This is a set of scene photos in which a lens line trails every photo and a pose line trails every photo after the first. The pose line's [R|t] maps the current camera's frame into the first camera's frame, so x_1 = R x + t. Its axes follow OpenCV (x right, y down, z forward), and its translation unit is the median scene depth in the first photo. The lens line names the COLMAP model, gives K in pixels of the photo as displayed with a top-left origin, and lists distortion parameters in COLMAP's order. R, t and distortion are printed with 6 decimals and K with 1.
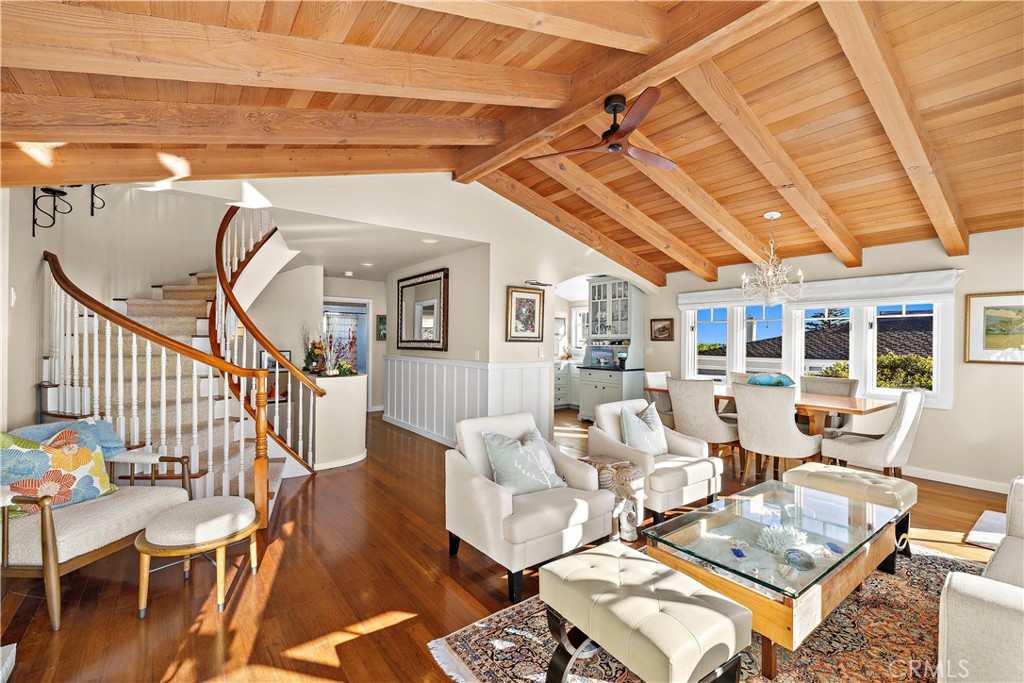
lens RADIAL K [[450.1, 0, 512.0], [0, 450.1, 341.5], [0, 0, 1]] dist [-0.000743, -0.000144]
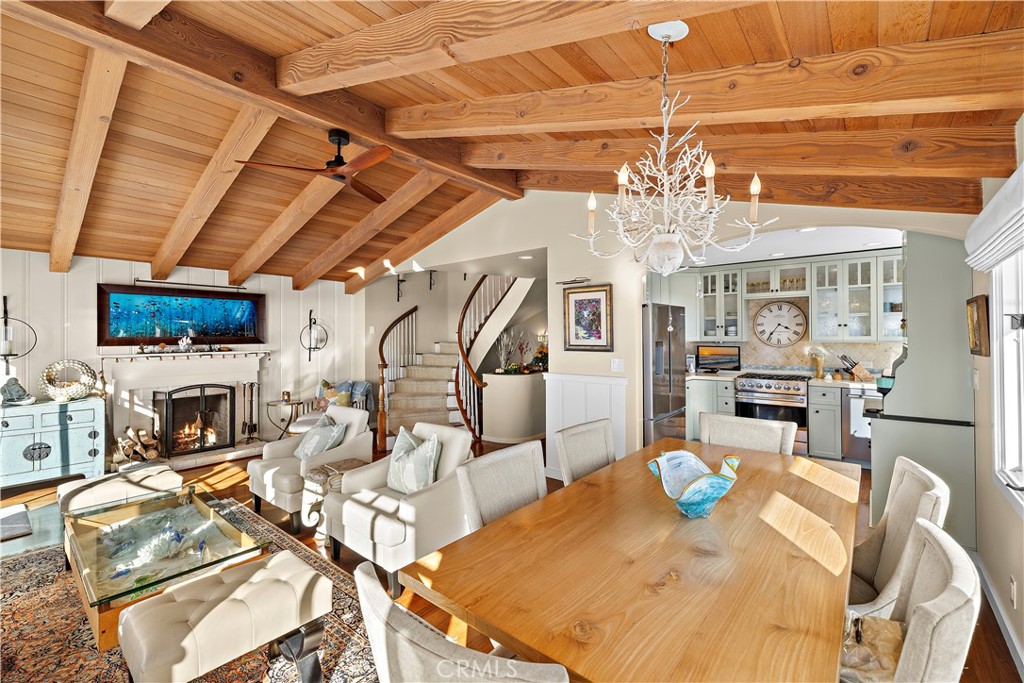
lens RADIAL K [[430.8, 0, 514.9], [0, 430.8, 337.0], [0, 0, 1]] dist [0.000072, -0.000268]
pose [[0.226538, -0.010965, -0.973941, 0.783613], [0.001316, 0.999939, -0.010952, -0.017207], [0.974001, 0.001200, 0.226539, 0.694753]]
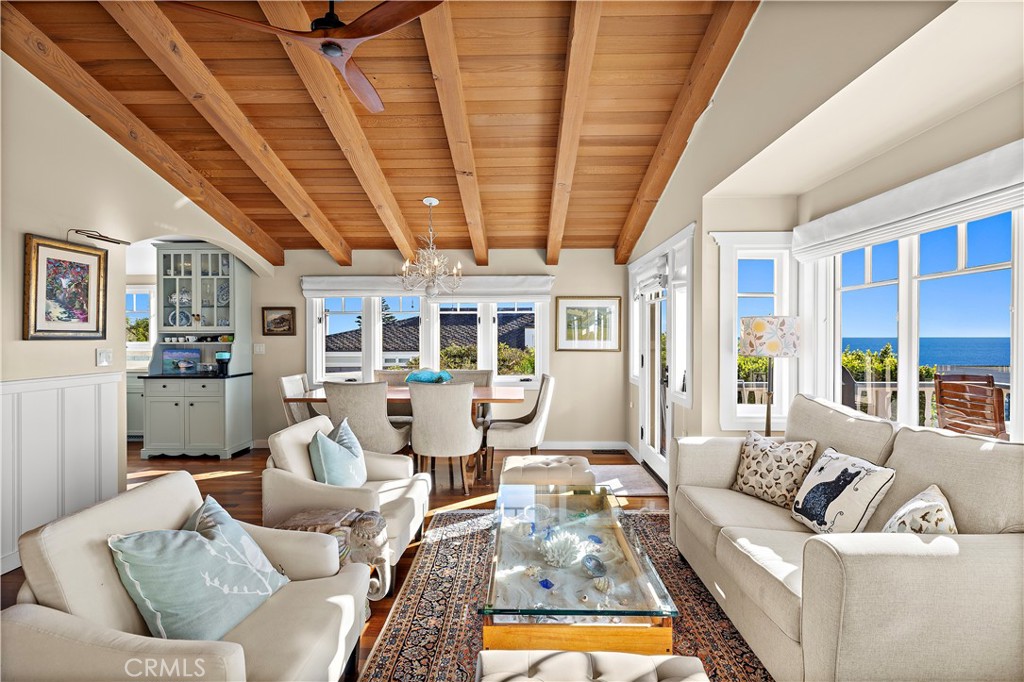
lens RADIAL K [[489.8, 0, 514.5], [0, 489.8, 337.9], [0, 0, 1]] dist [0.002954, 0.000306]
pose [[0.617423, -0.012518, 0.786532, -0.108544], [0.007958, 0.999922, 0.009667, -0.002792], [-0.786591, 0.000291, 0.617474, 0.196001]]
